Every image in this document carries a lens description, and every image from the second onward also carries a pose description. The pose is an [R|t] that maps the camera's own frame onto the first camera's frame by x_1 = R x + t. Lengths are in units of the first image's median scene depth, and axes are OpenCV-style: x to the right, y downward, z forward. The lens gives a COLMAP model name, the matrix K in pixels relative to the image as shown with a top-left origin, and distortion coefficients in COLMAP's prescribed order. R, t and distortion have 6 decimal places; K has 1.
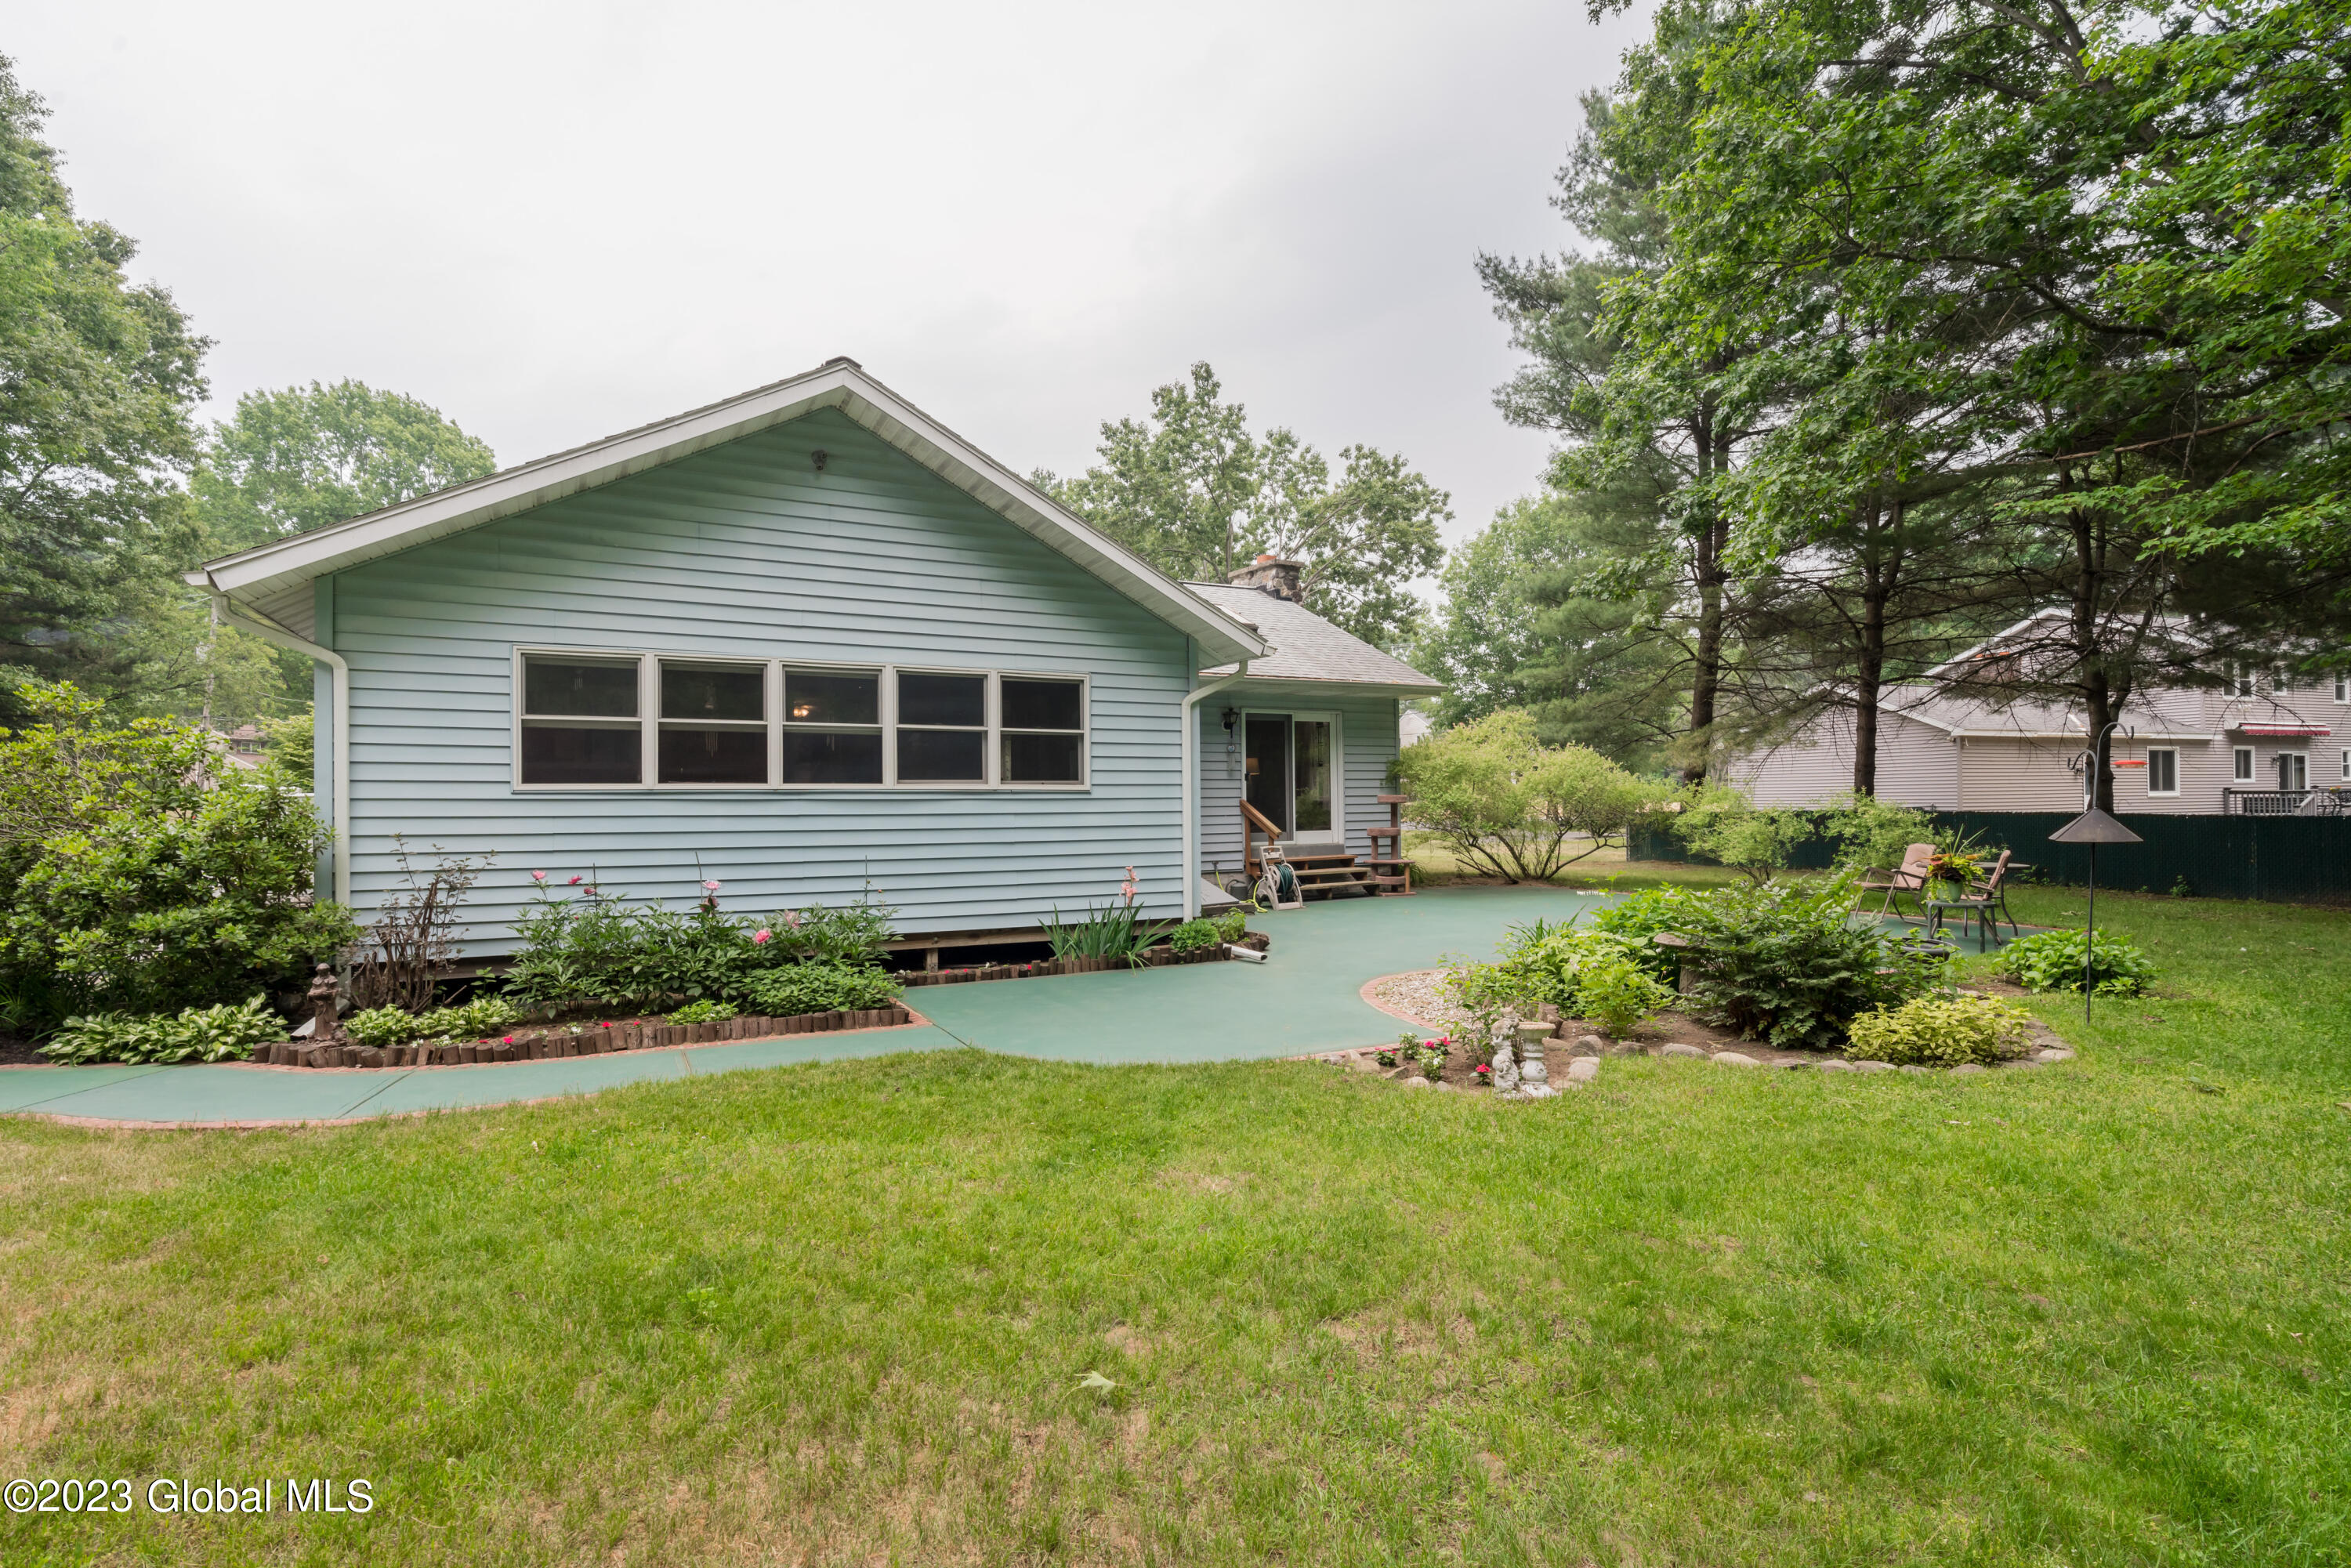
lens RADIAL K [[1086.7, 0, 1175.5], [0, 1086.7, 784.0], [0, 0, 1]] dist [-0.022798, 0.013037]
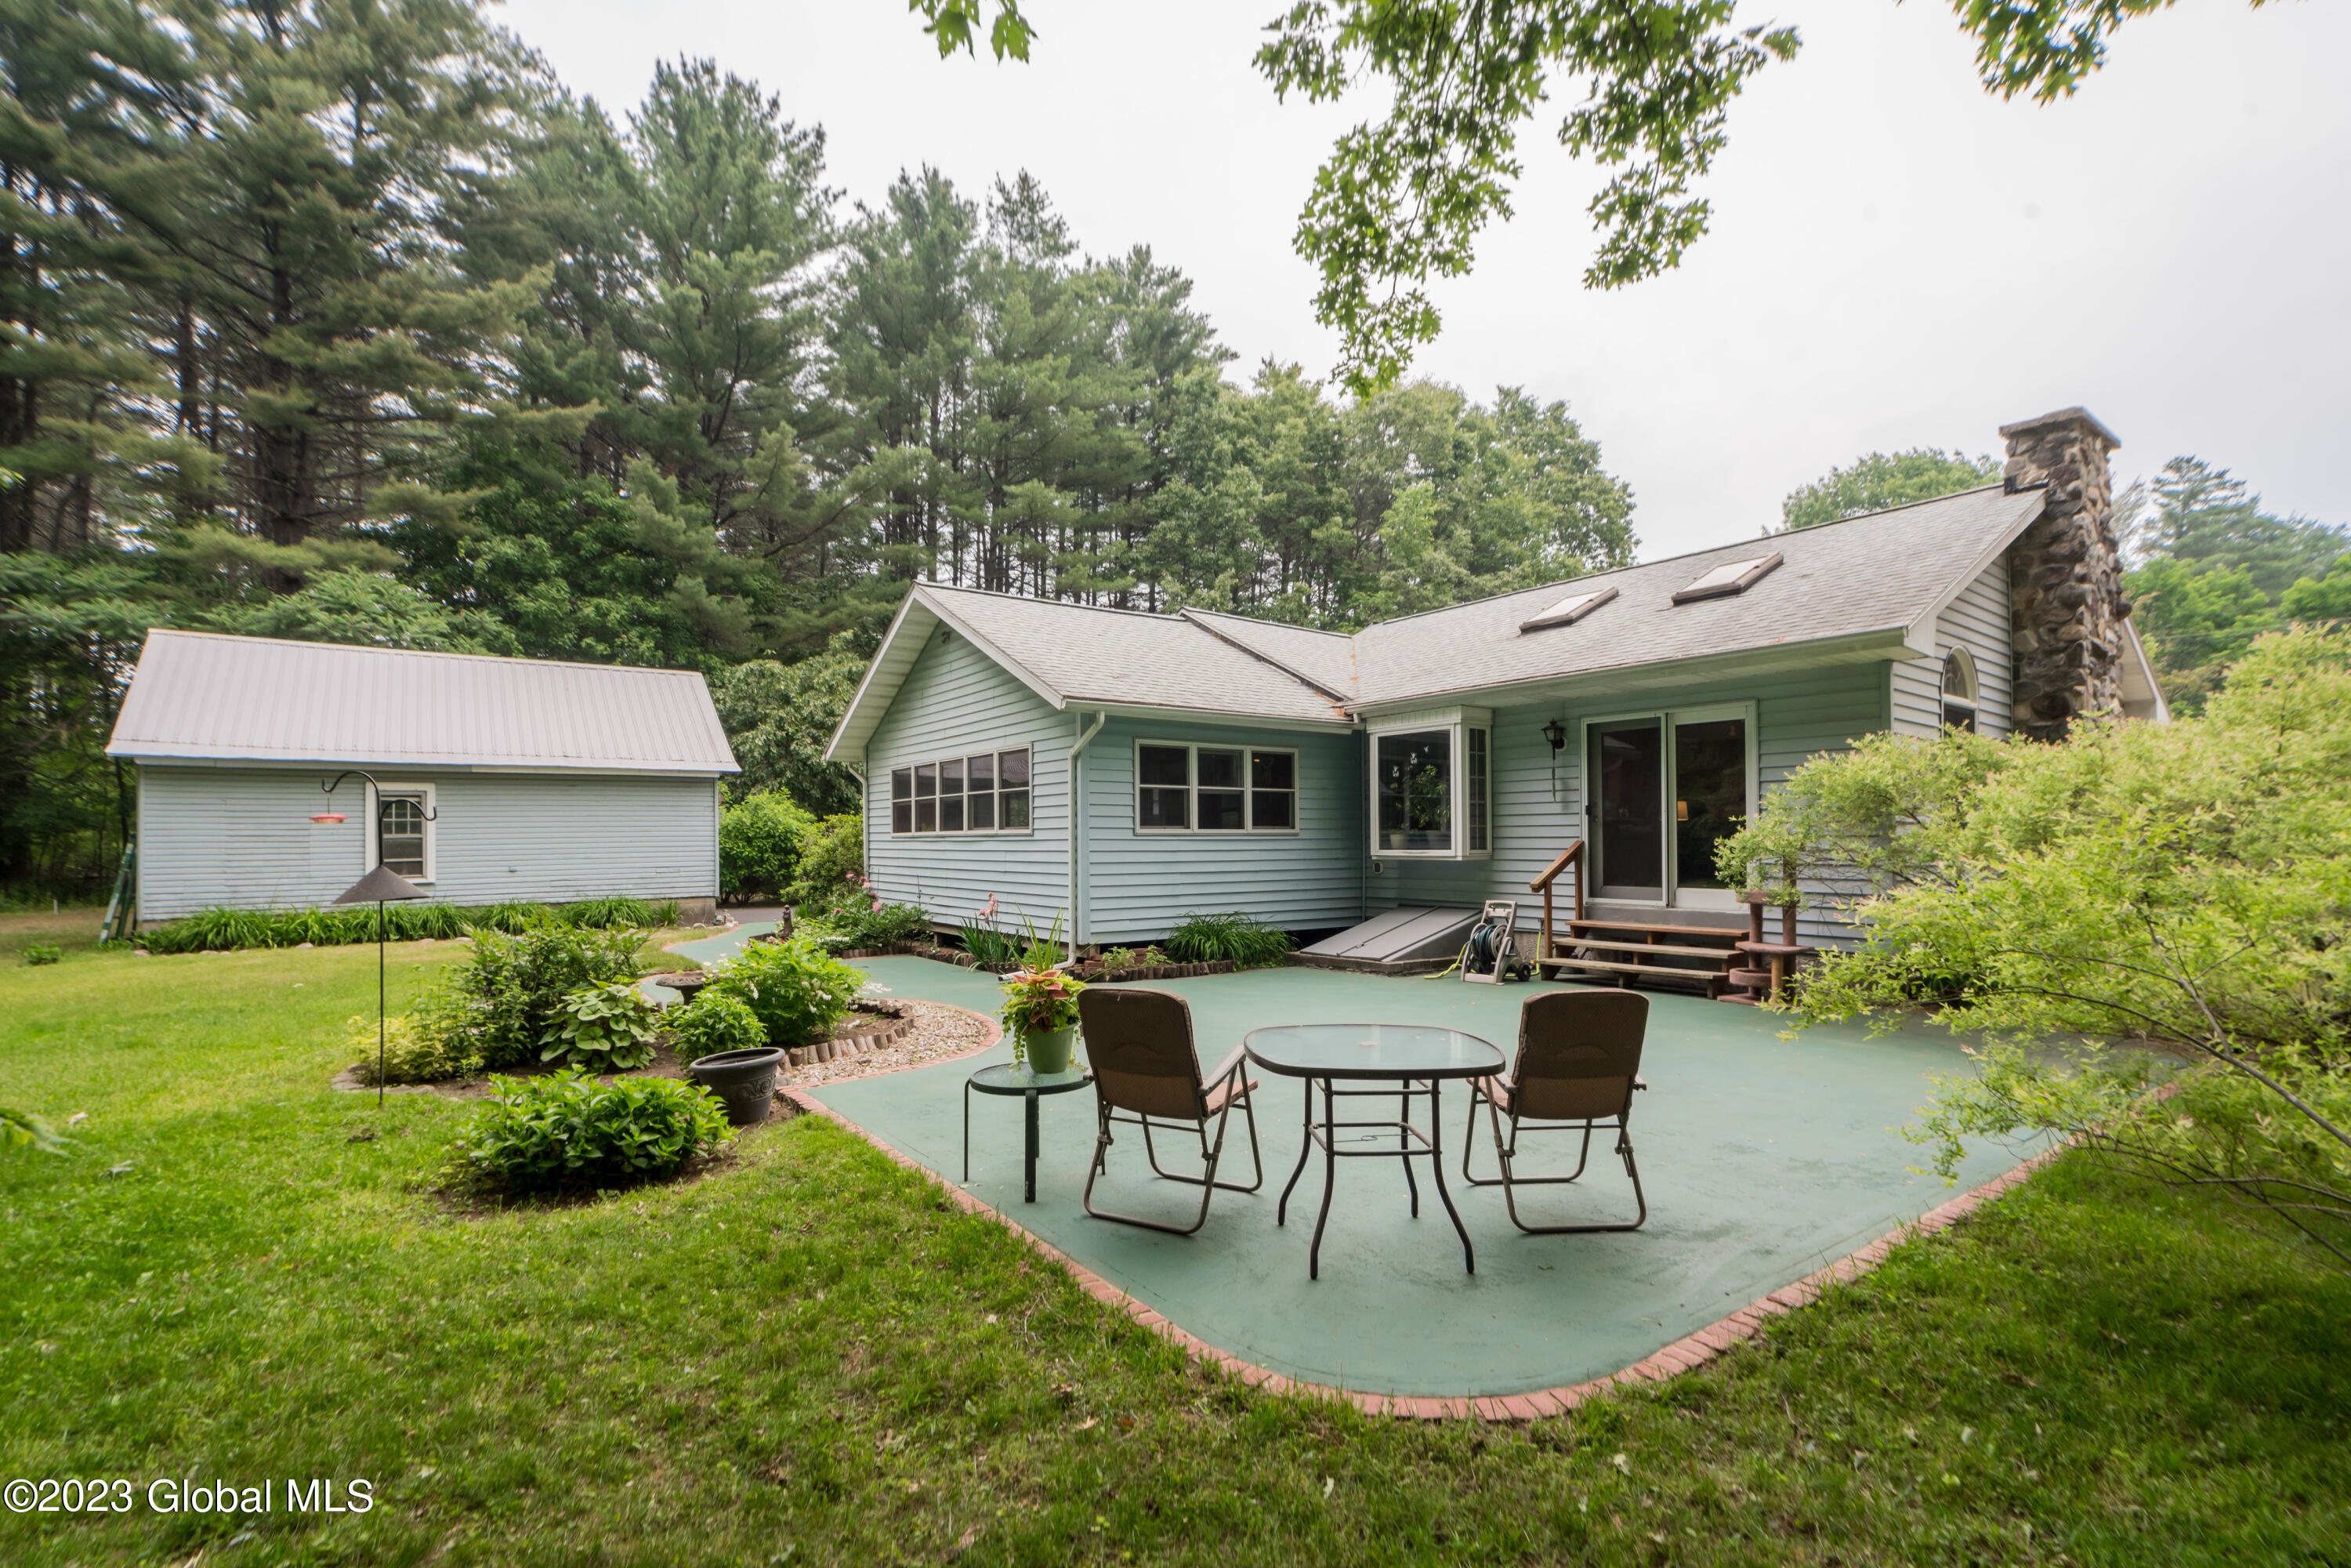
lens RADIAL K [[1056.1, 0, 1168.8], [0, 1056.1, 811.6], [0, 0, 1]] dist [0.000202, 0.000459]
pose [[0.126543, -0.027540, -0.991579, 0.784877], [0.012840, 0.999576, -0.026123, 0.010257], [0.991878, -0.009426, 0.126843, 0.660553]]
